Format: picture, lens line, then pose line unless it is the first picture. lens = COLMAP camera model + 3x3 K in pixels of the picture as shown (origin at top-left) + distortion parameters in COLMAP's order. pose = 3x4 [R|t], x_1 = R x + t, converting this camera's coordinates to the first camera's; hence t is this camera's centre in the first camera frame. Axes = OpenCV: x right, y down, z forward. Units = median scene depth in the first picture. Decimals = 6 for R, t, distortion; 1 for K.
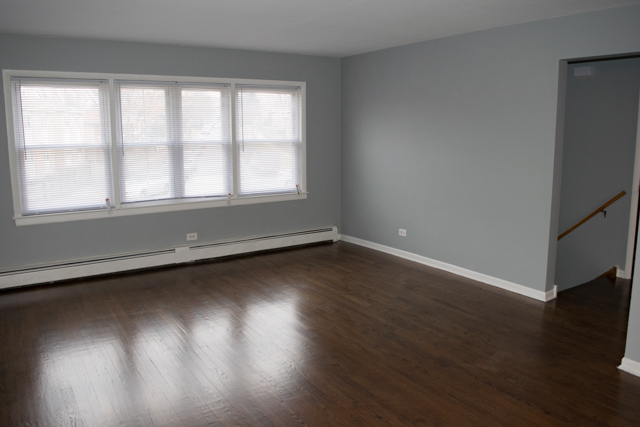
lens RADIAL K [[501.7, 0, 320.0], [0, 501.7, 213.5], [0, 0, 1]] dist [-0.169311, -0.004375]
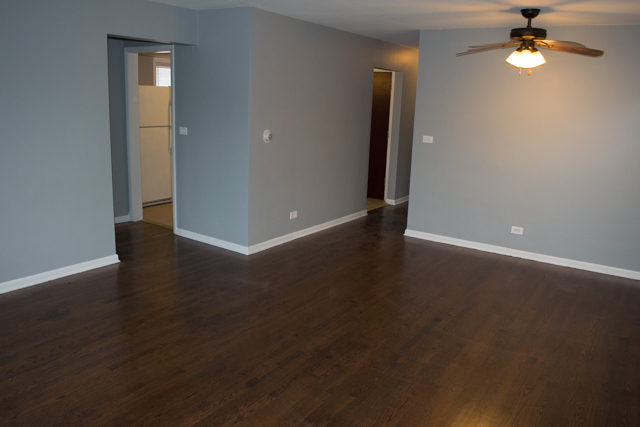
lens RADIAL K [[501.7, 0, 320.0], [0, 501.7, 213.5], [0, 0, 1]] dist [-0.169311, -0.004375]
pose [[-0.384791, -0.218617, 0.896740, -0.913289], [0.121341, 0.951132, 0.283944, -0.243607], [-0.914993, 0.218070, -0.339460, 1.298767]]
